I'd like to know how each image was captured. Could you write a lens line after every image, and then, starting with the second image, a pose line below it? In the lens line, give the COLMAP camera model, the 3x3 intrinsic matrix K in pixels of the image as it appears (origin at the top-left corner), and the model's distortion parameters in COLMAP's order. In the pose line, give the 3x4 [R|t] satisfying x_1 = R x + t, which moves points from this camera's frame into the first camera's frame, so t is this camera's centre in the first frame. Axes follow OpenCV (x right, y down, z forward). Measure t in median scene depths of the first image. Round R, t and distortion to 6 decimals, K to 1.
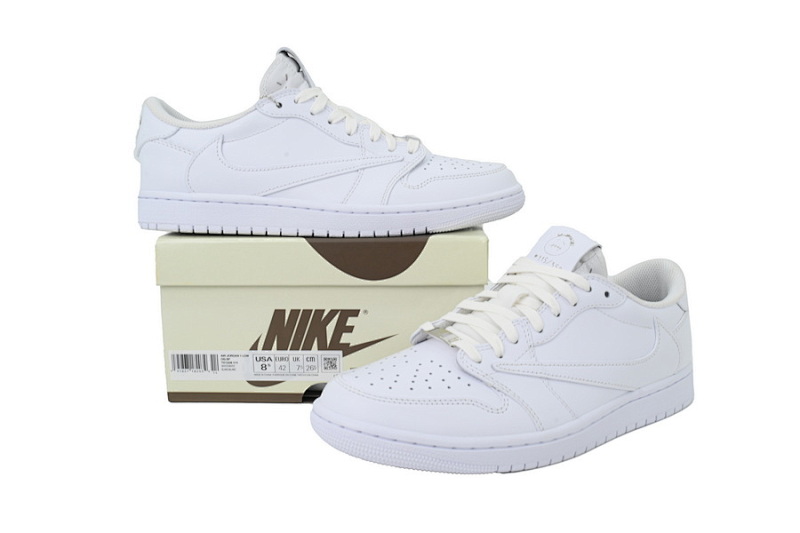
lens RADIAL K [[760.0, 0, 401.5], [0, 760.0, 266.1], [0, 0, 1]] dist [-0.006511, 0.000000]
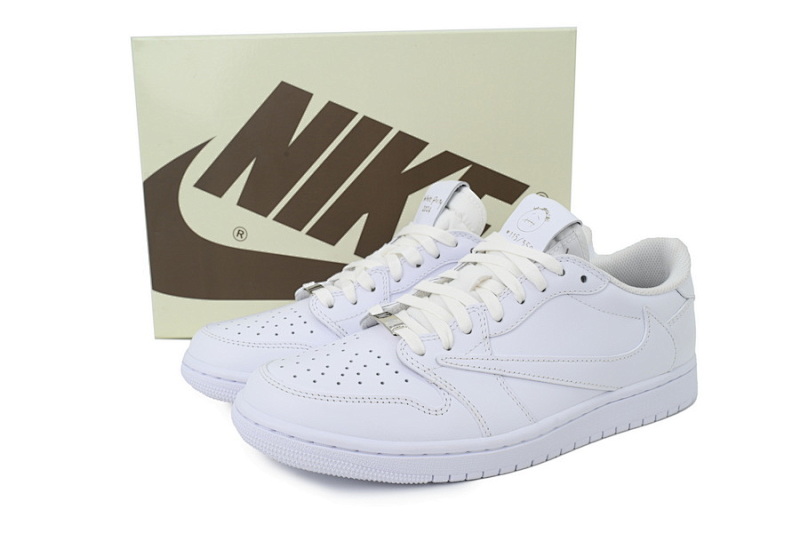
lens RADIAL K [[760.0, 0, 399.7], [0, 760.0, 268.2], [0, 0, 1]] dist [-0.006511, 0.000000]
pose [[0.994559, 0.023141, -0.101569, 0.152056], [-0.017531, 0.998289, 0.055786, -0.019499], [0.102687, -0.053701, 0.993263, 0.126587]]
